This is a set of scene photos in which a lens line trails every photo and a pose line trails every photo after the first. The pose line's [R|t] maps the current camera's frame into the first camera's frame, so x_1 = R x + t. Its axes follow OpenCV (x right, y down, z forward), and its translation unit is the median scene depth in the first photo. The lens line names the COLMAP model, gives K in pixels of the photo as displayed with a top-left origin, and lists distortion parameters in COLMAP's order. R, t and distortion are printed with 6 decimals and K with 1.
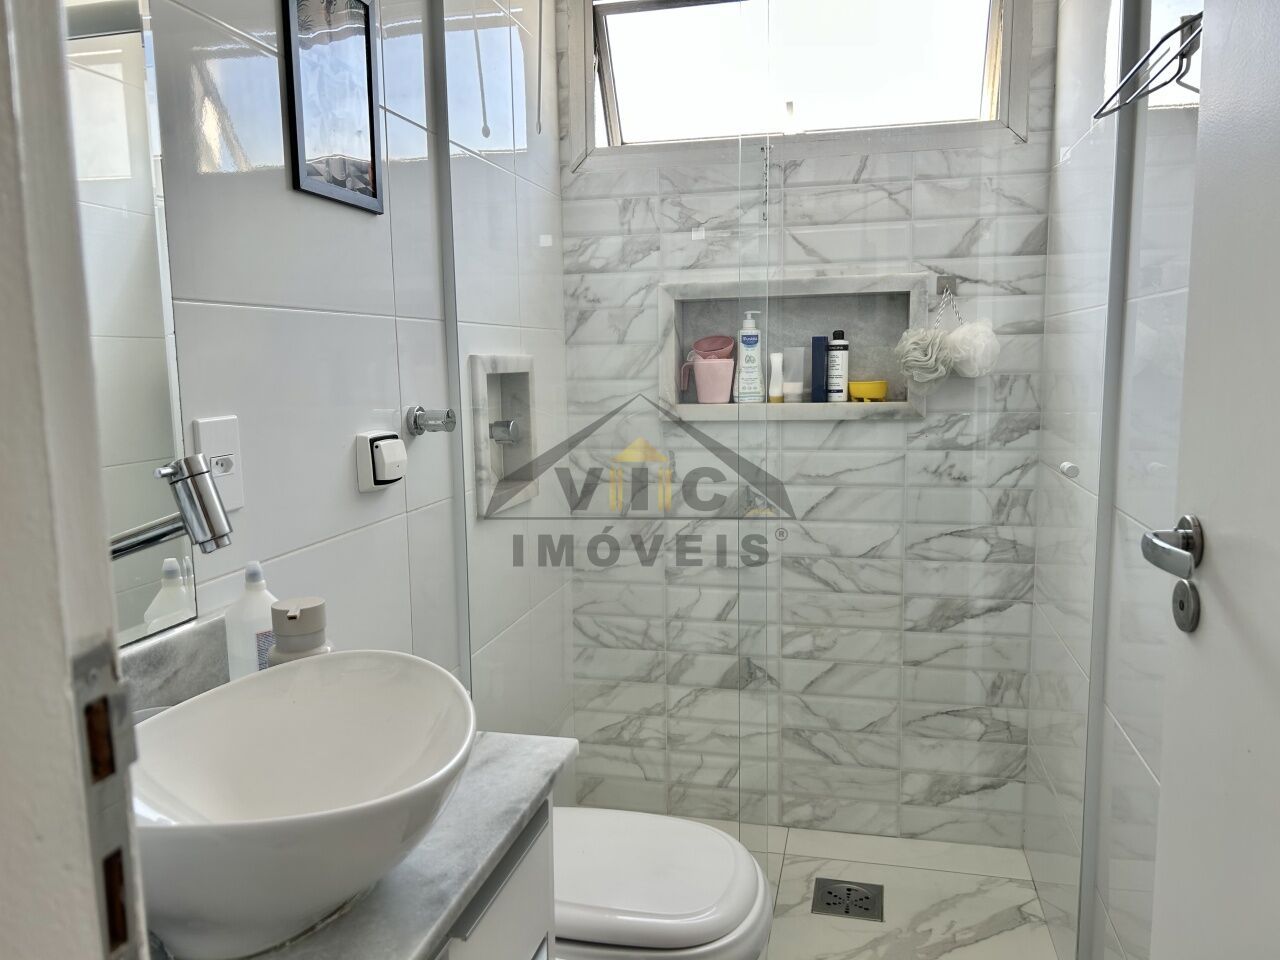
lens RADIAL K [[972.0, 0, 626.8], [0, 972.0, 492.8], [0, 0, 1]] dist [0.047843, -0.061624]
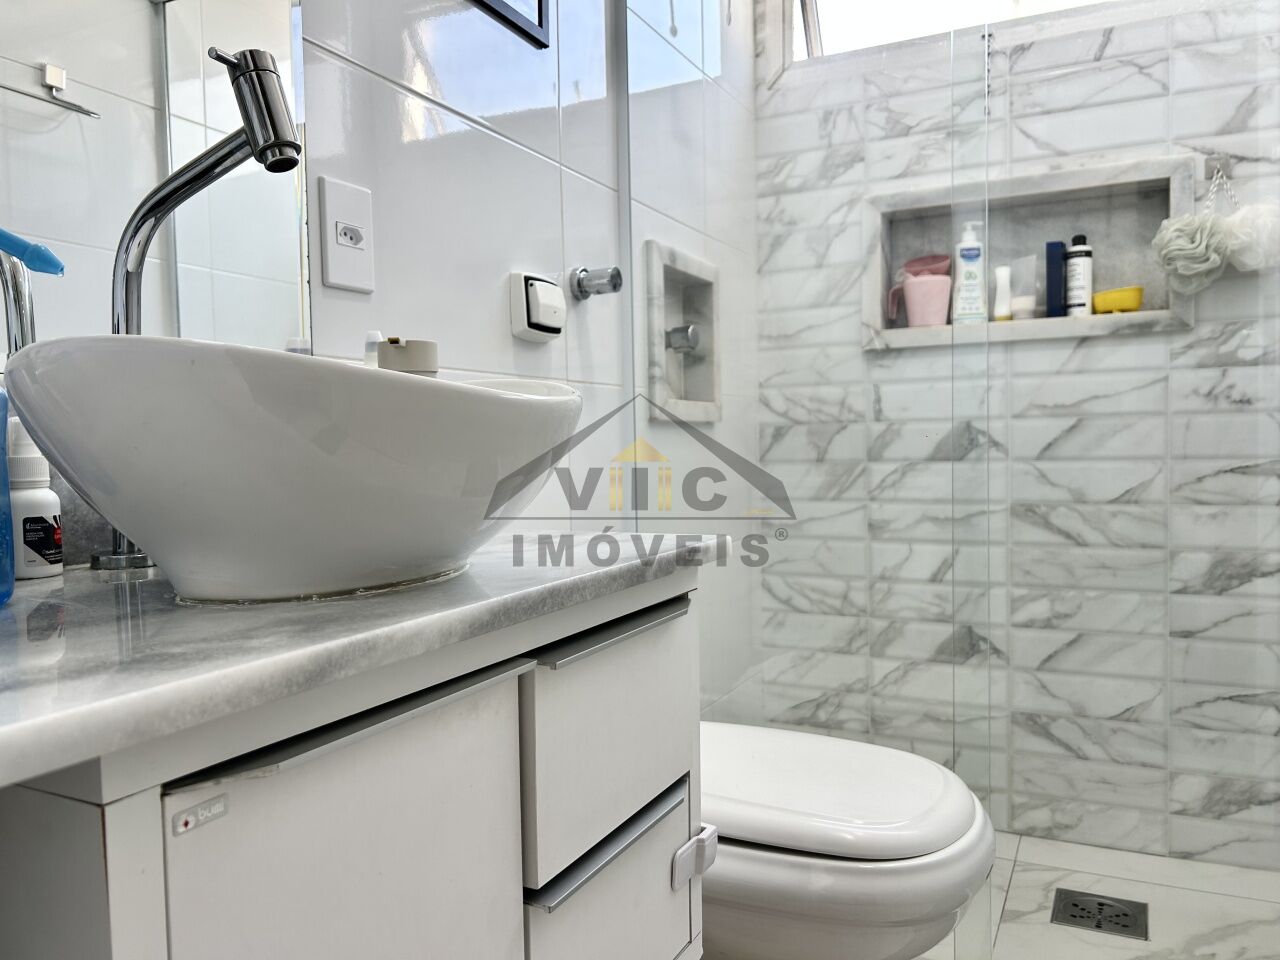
lens RADIAL K [[972.0, 0, 632.7], [0, 972.0, 487.9], [0, 0, 1]] dist [0.047843, -0.061624]
pose [[0.978491, 0.007655, -0.206145, 0.013461], [-0.026120, 0.995866, -0.087001, 0.139658], [0.204627, 0.090514, 0.974646, 0.105409]]
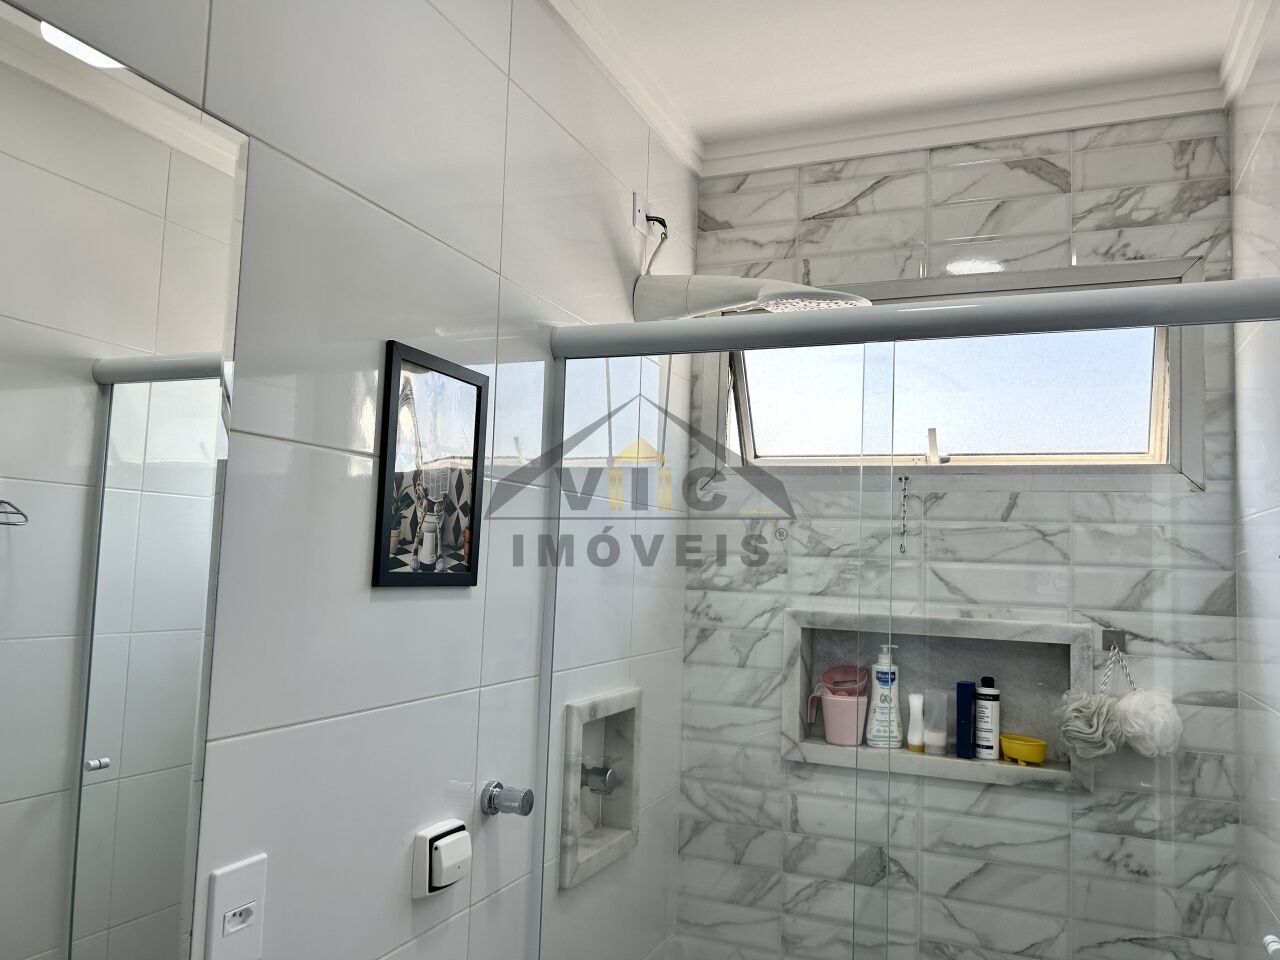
lens RADIAL K [[972.0, 0, 628.7], [0, 972.0, 481.8], [0, 0, 1]] dist [0.047843, -0.061624]
pose [[0.984907, 0.038947, -0.168643, 0.038852], [-0.073731, 0.975936, -0.205214, -0.134341], [0.156593, 0.214551, 0.964078, 0.051254]]
